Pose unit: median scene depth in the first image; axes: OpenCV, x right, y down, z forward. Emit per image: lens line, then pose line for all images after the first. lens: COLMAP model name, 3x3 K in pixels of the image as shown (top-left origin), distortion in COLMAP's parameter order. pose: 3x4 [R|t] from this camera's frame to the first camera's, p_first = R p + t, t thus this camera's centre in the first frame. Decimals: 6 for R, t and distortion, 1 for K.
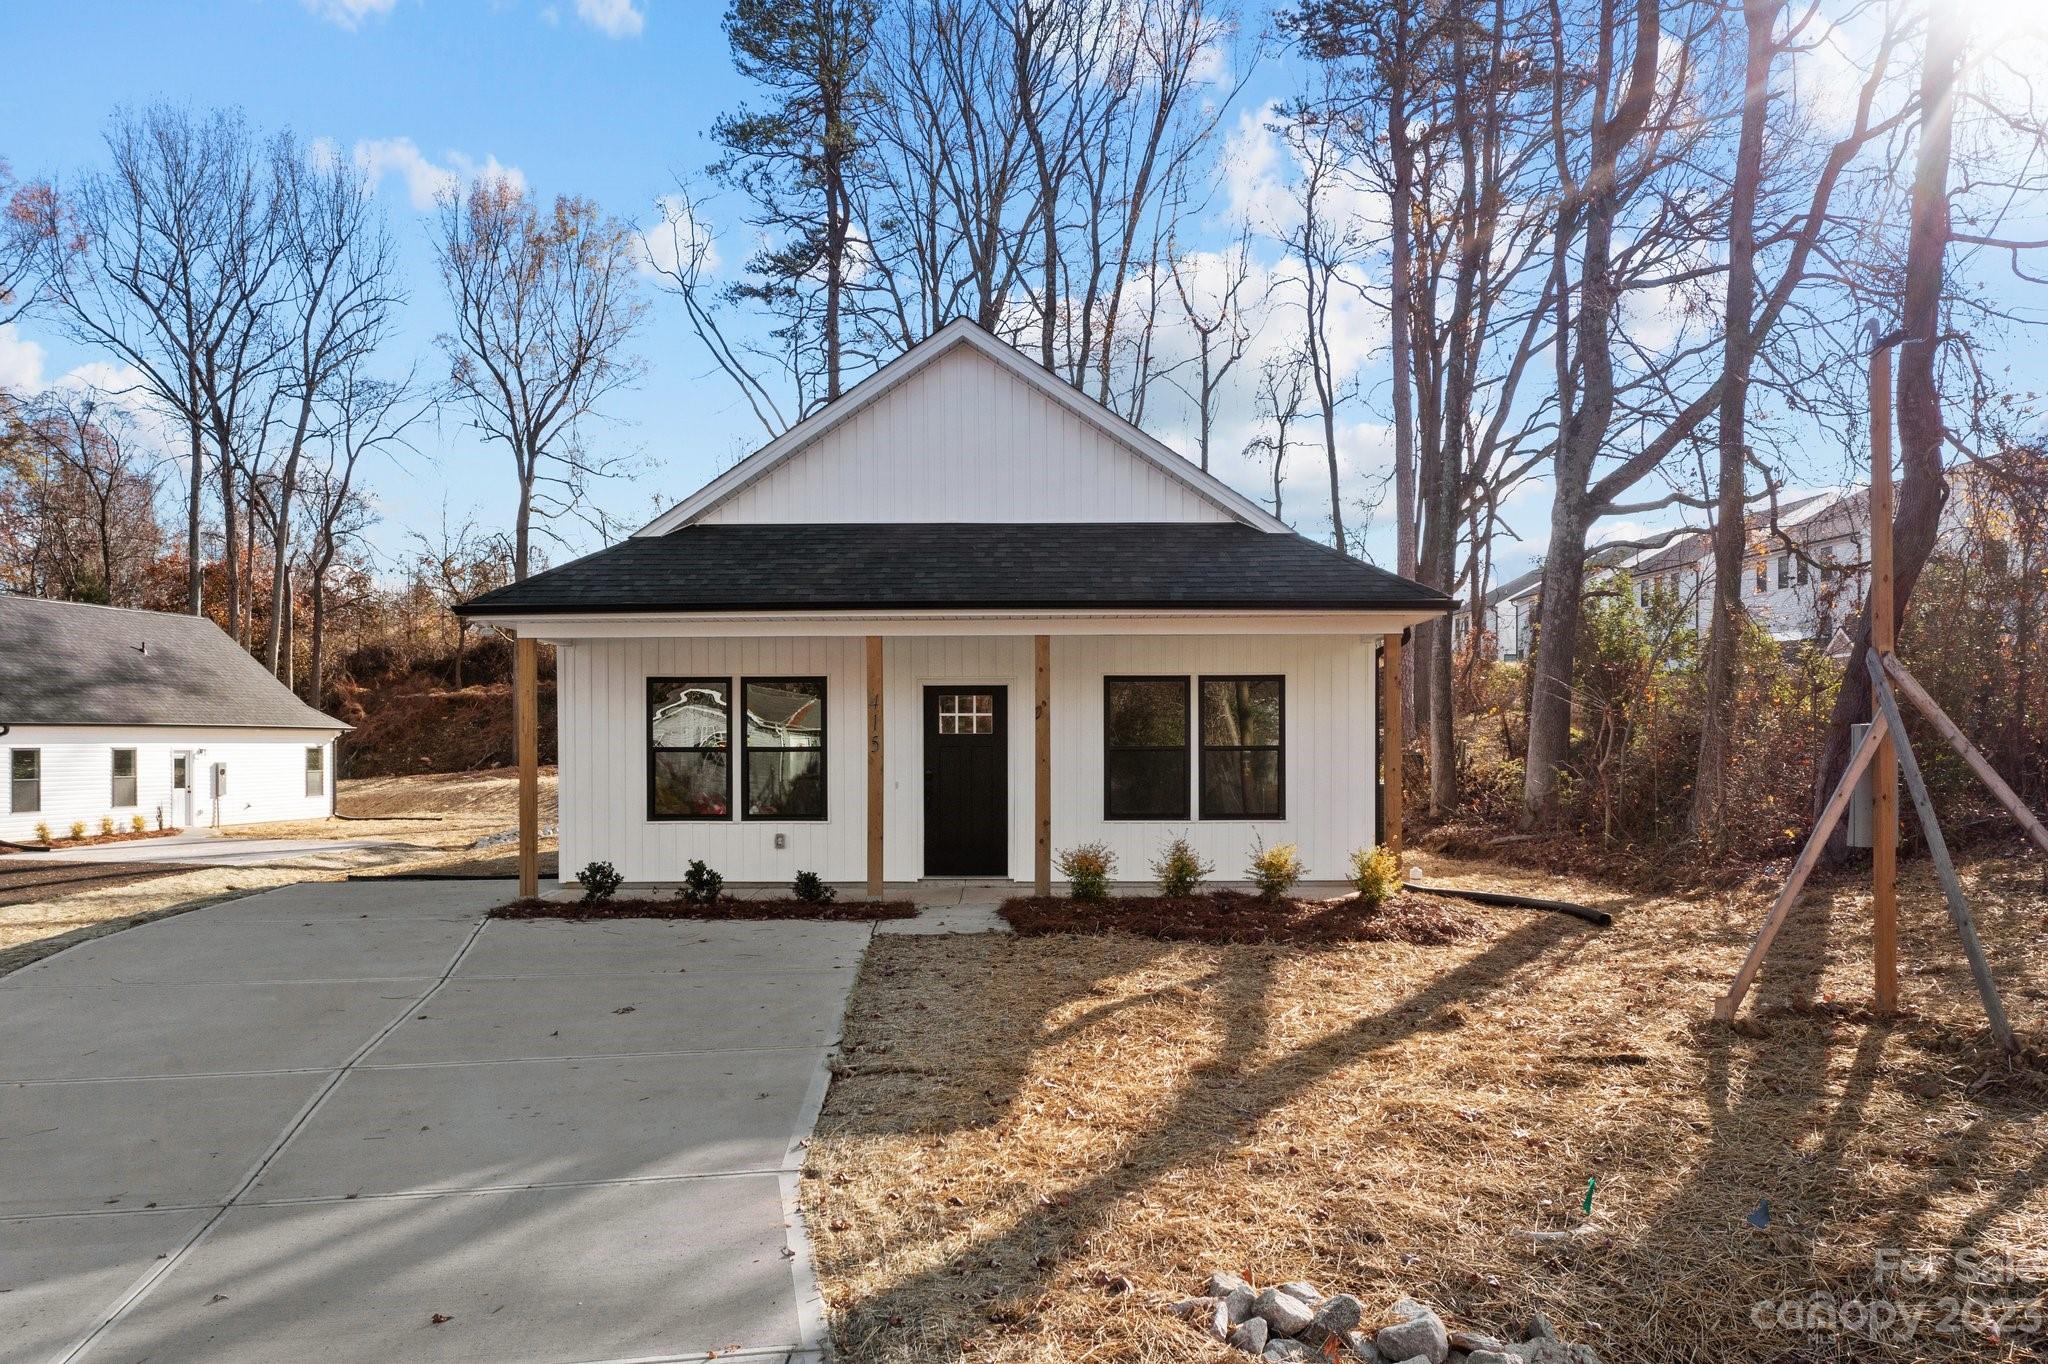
lens RADIAL K [[1636.5, 0, 1008.2], [0, 1636.5, 743.9], [0, 0, 1]] dist [-0.002042, 0.003870]
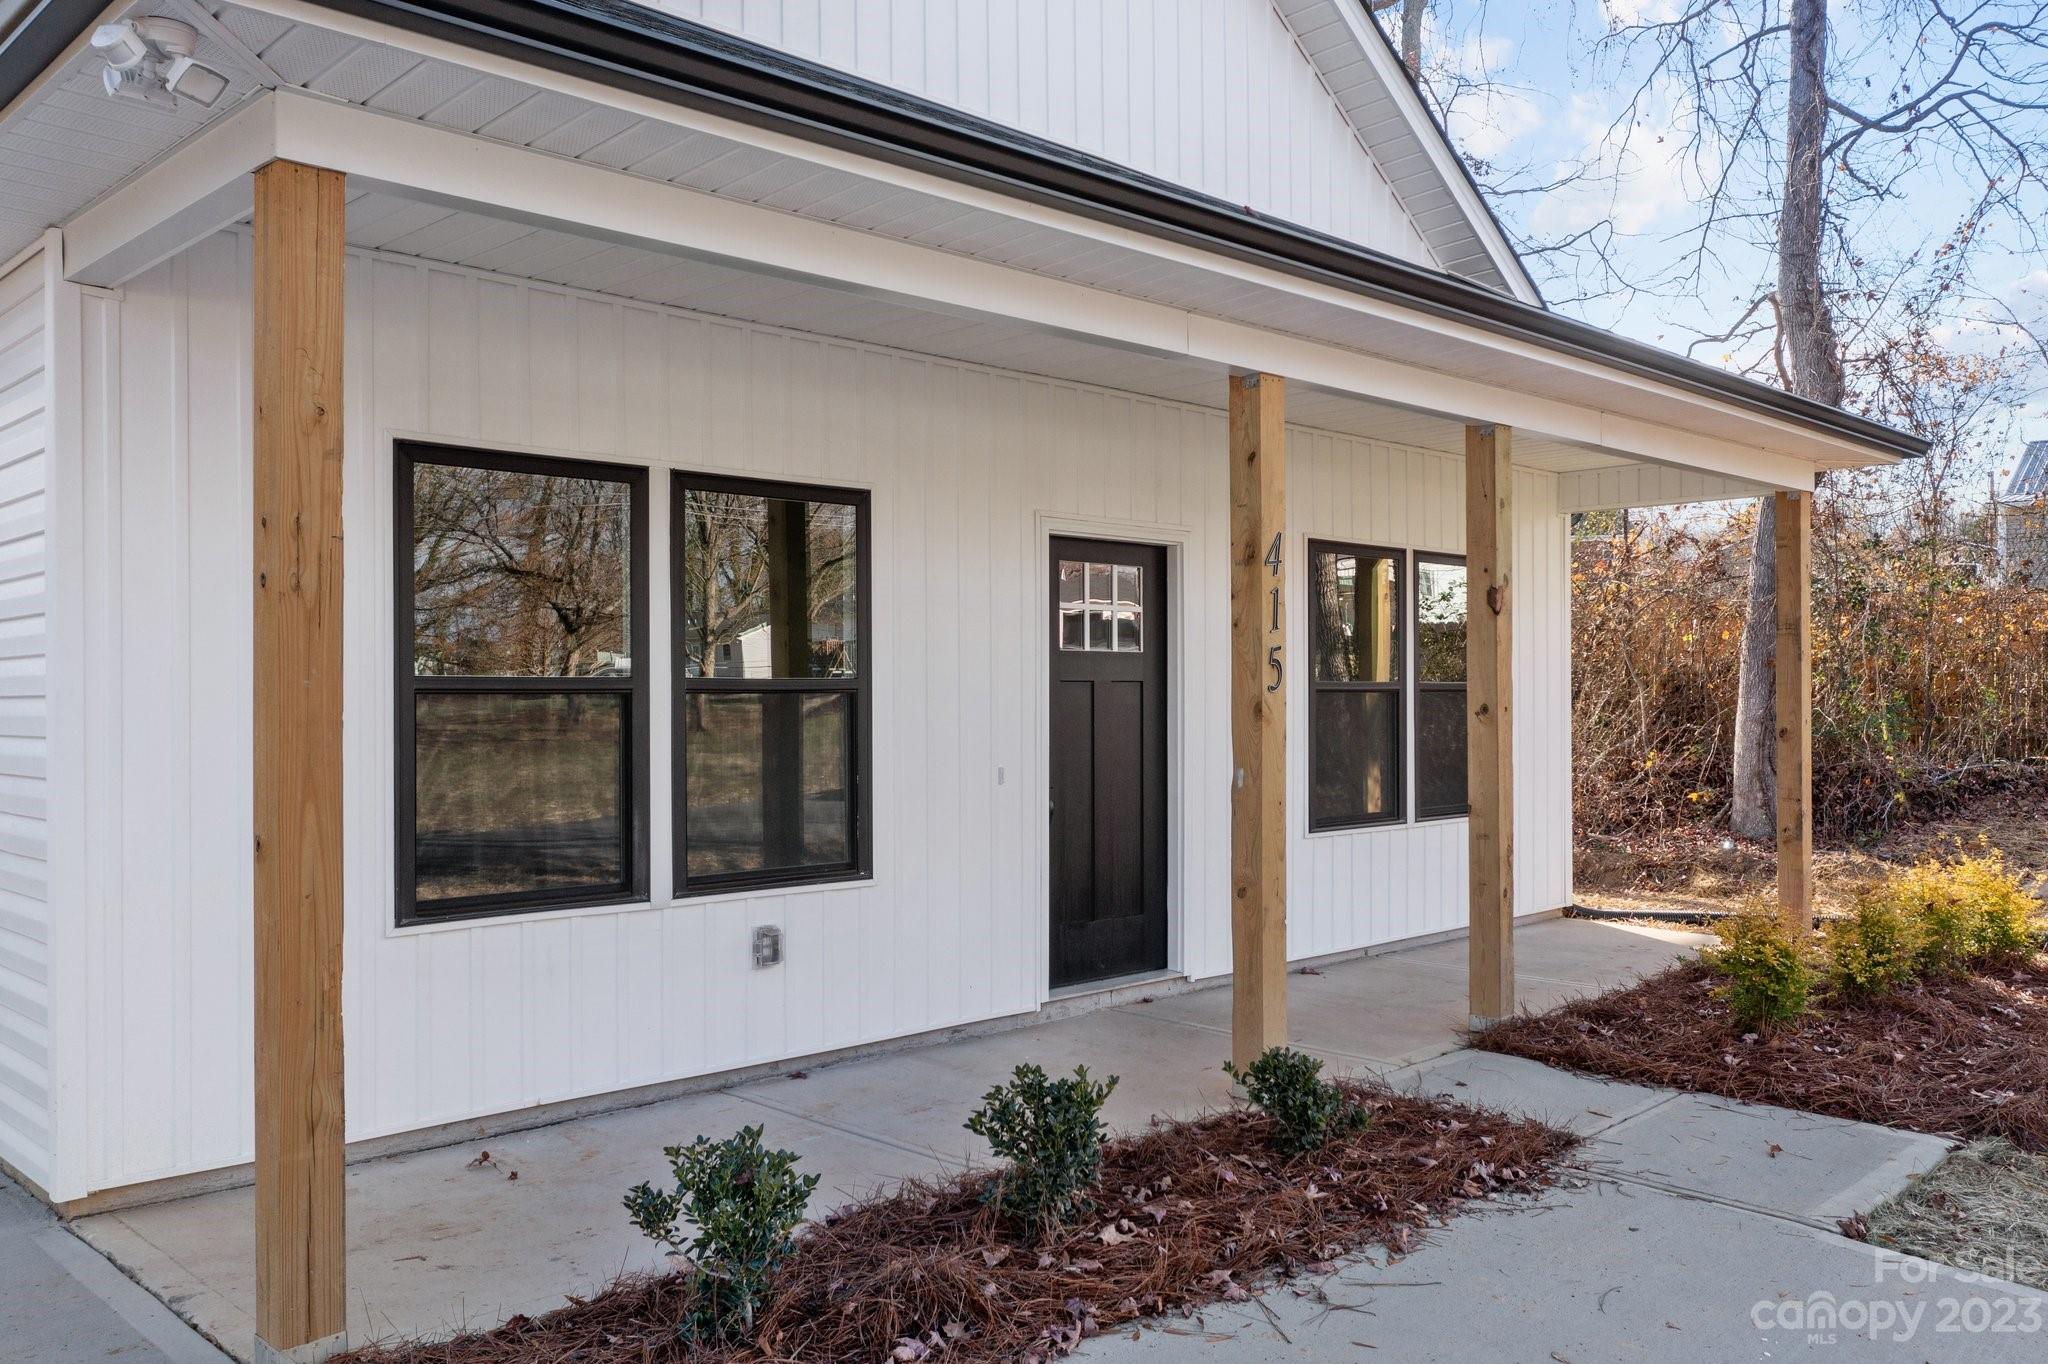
lens RADIAL K [[1671.6, 0, 1024.0], [0, 1671.6, 682.0], [0, 0, 1]] dist [-0.010183, -0.000839]
pose [[0.701252, 0.006466, 0.712884, -0.355690], [-0.000486, 0.999963, -0.008592, 0.005902], [-0.712913, 0.005679, 0.701229, 0.707719]]
